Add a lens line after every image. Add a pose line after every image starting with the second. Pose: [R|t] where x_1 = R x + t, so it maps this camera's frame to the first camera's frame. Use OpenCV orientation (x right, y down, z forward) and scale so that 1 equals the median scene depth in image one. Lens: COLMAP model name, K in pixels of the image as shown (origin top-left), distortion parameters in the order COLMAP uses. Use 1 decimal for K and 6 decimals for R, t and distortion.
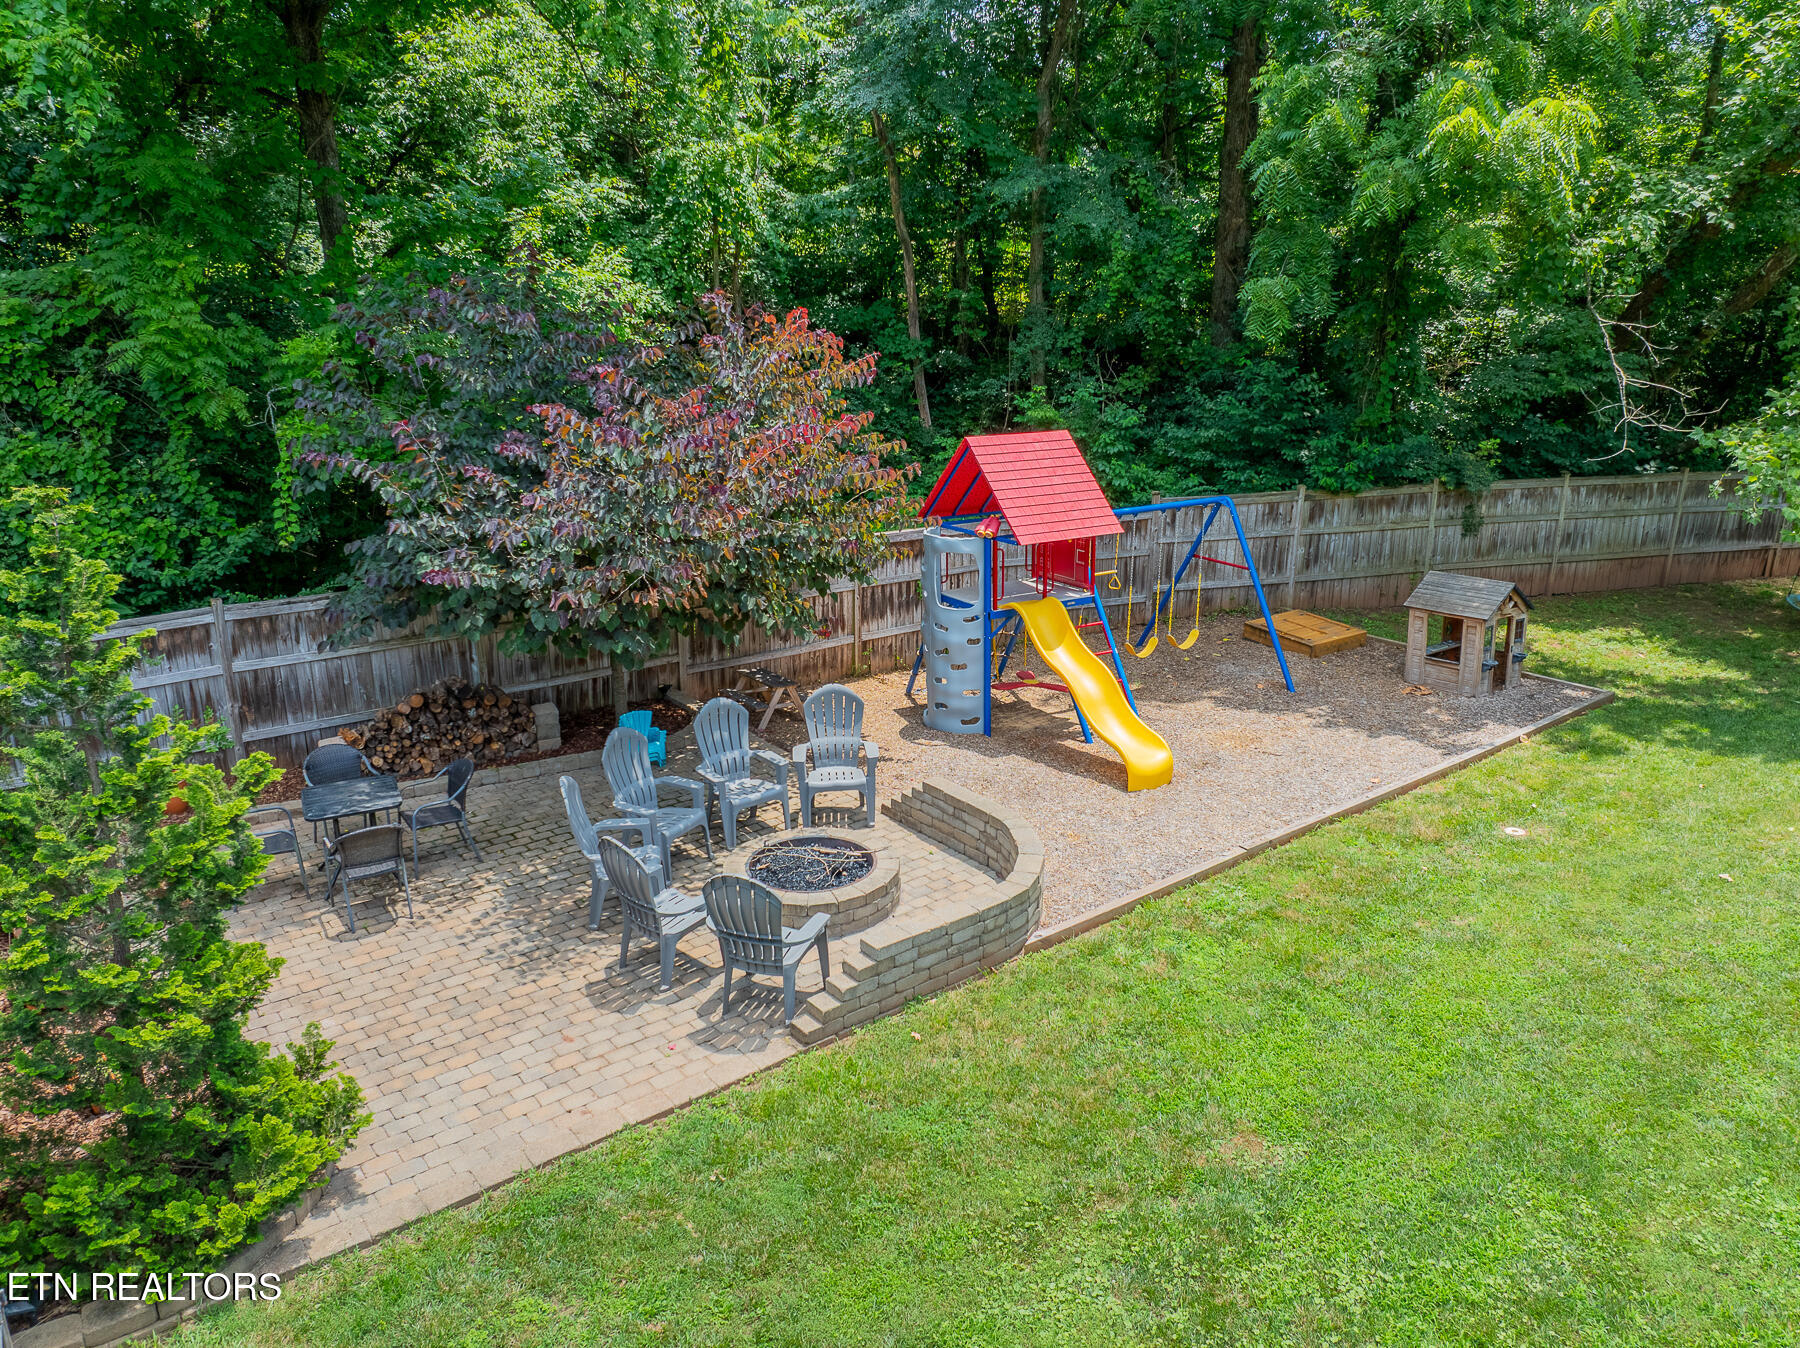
lens RADIAL K [[1254.6, 0, 891.4], [0, 1254.6, 715.3], [0, 0, 1]] dist [-0.035892, 0.008226]
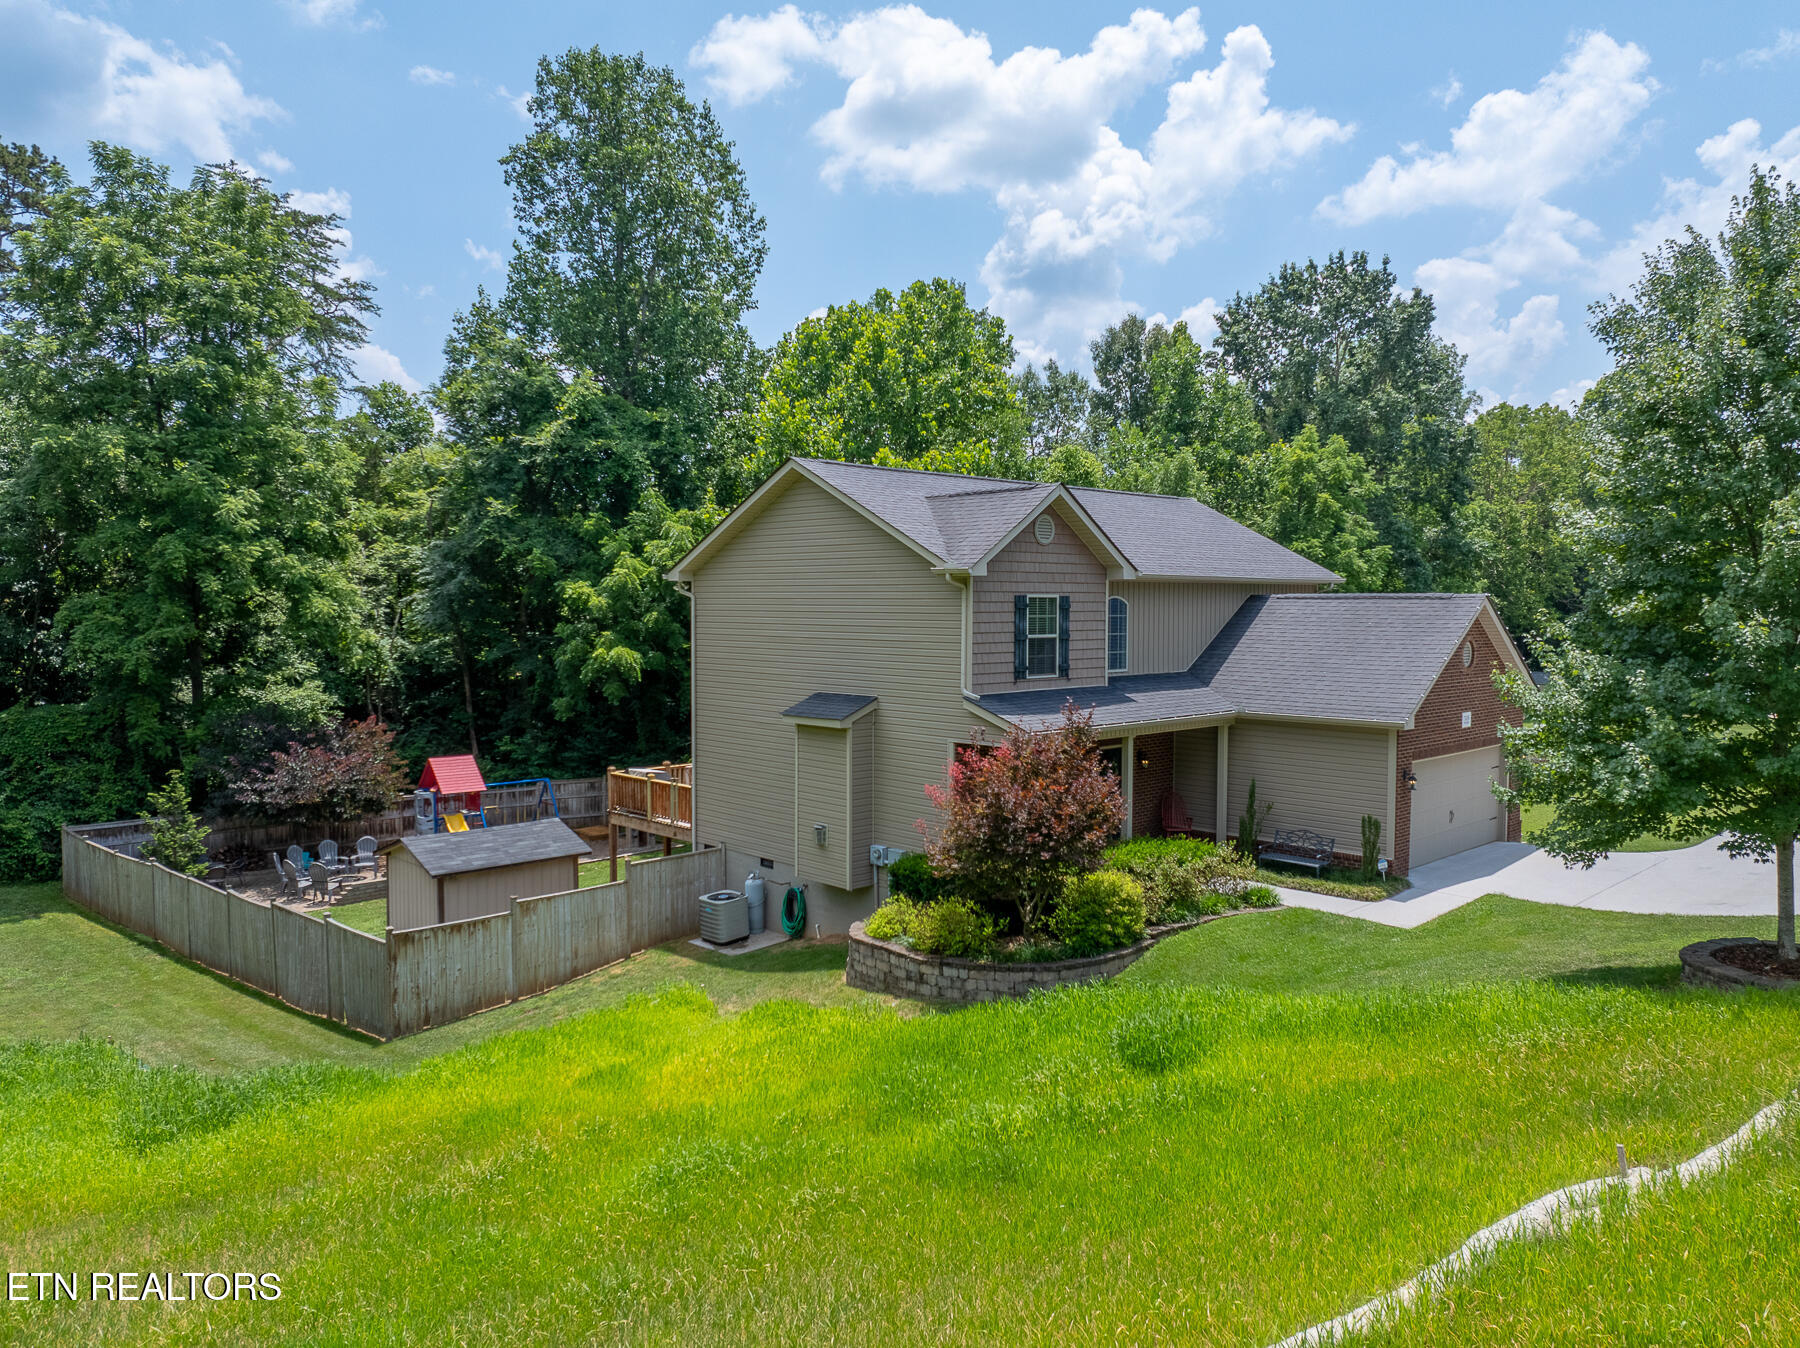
lens RADIAL K [[1254.6, 0, 891.3], [0, 1254.6, 732.8], [0, 0, 1]] dist [-0.035892, 0.008226]
pose [[0.983453, -0.013728, 0.180643, 0.638812], [0.055575, 0.971909, -0.228701, 0.477767], [-0.172429, 0.234956, 0.956590, -2.133181]]
